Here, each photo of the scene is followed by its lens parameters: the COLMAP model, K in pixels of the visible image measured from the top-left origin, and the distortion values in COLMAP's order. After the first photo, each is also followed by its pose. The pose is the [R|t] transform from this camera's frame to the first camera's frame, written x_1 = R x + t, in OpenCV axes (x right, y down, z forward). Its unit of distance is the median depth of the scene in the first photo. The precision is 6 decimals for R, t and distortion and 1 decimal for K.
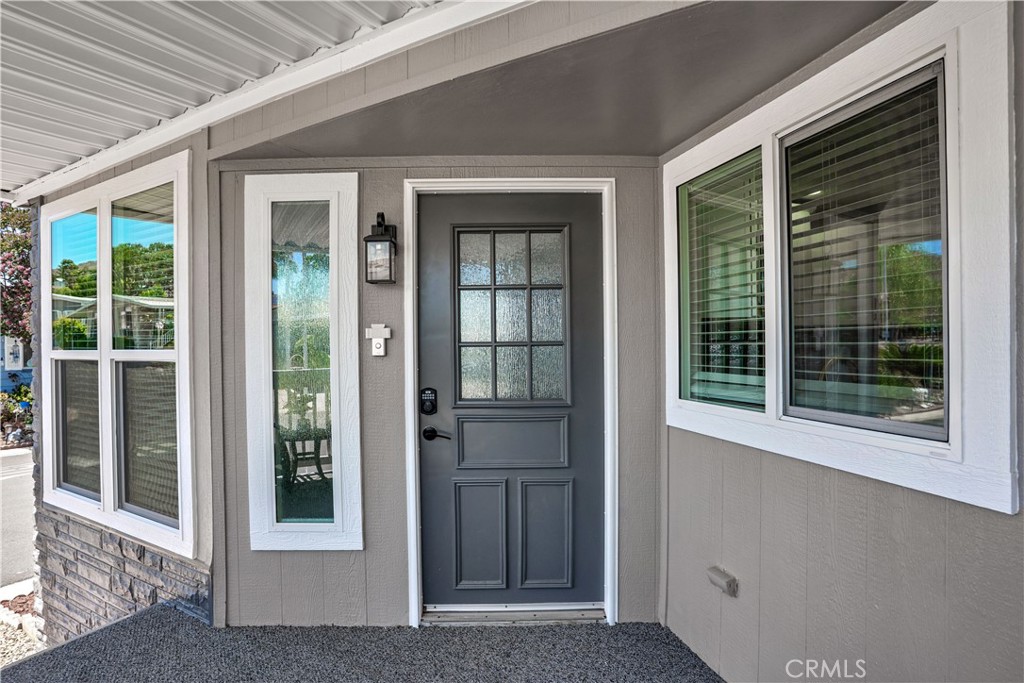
lens RADIAL K [[519.4, 0, 510.5], [0, 519.4, 346.4], [0, 0, 1]] dist [-0.030737, 0.007974]
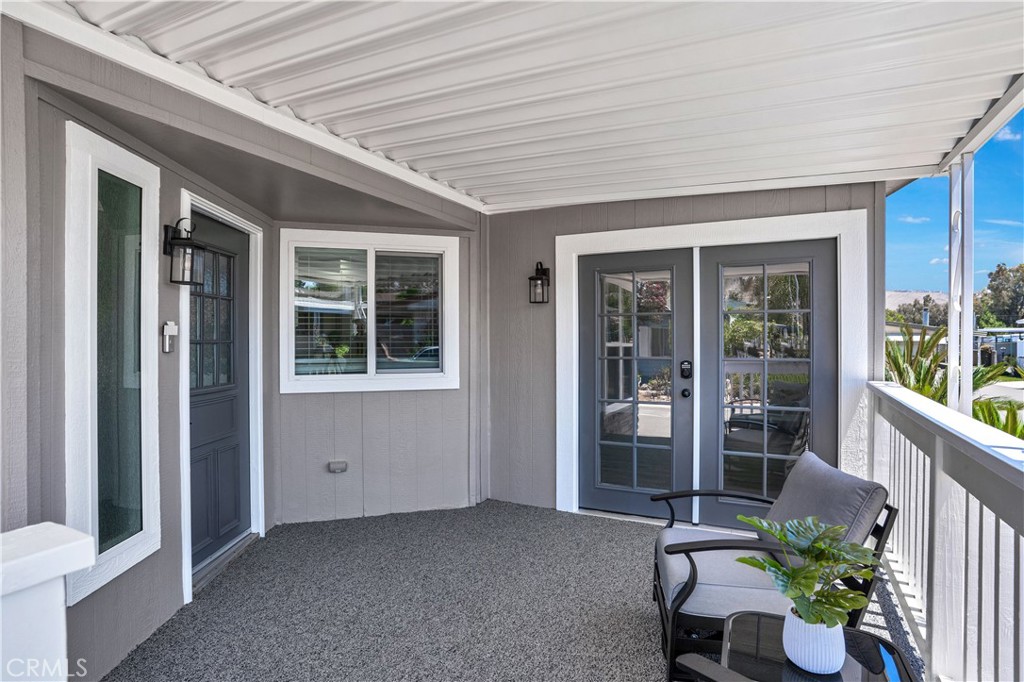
lens RADIAL K [[529.1, 0, 515.4], [0, 529.1, 342.9], [0, 0, 1]] dist [-0.005674, -0.000228]
pose [[-0.052915, -0.002973, 0.998595, -1.741544], [-0.009588, 0.999951, 0.002469, -0.014507], [-0.998553, -0.009444, -0.052941, 0.488861]]
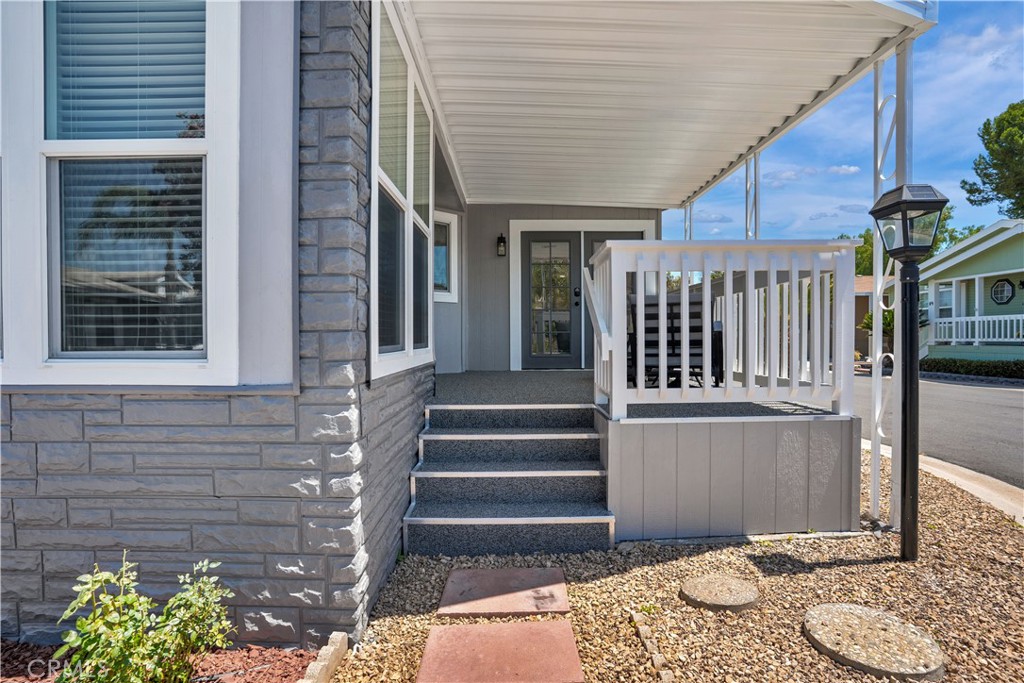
lens RADIAL K [[529.1, 0, 510.6], [0, 529.1, 340.4], [0, 0, 1]] dist [-0.005674, -0.000228]
pose [[-0.487395, 0.002496, 0.873178, -3.133675], [-0.002718, 0.999987, -0.004376, 0.505187], [-0.873177, -0.004506, -0.487382, 2.249271]]
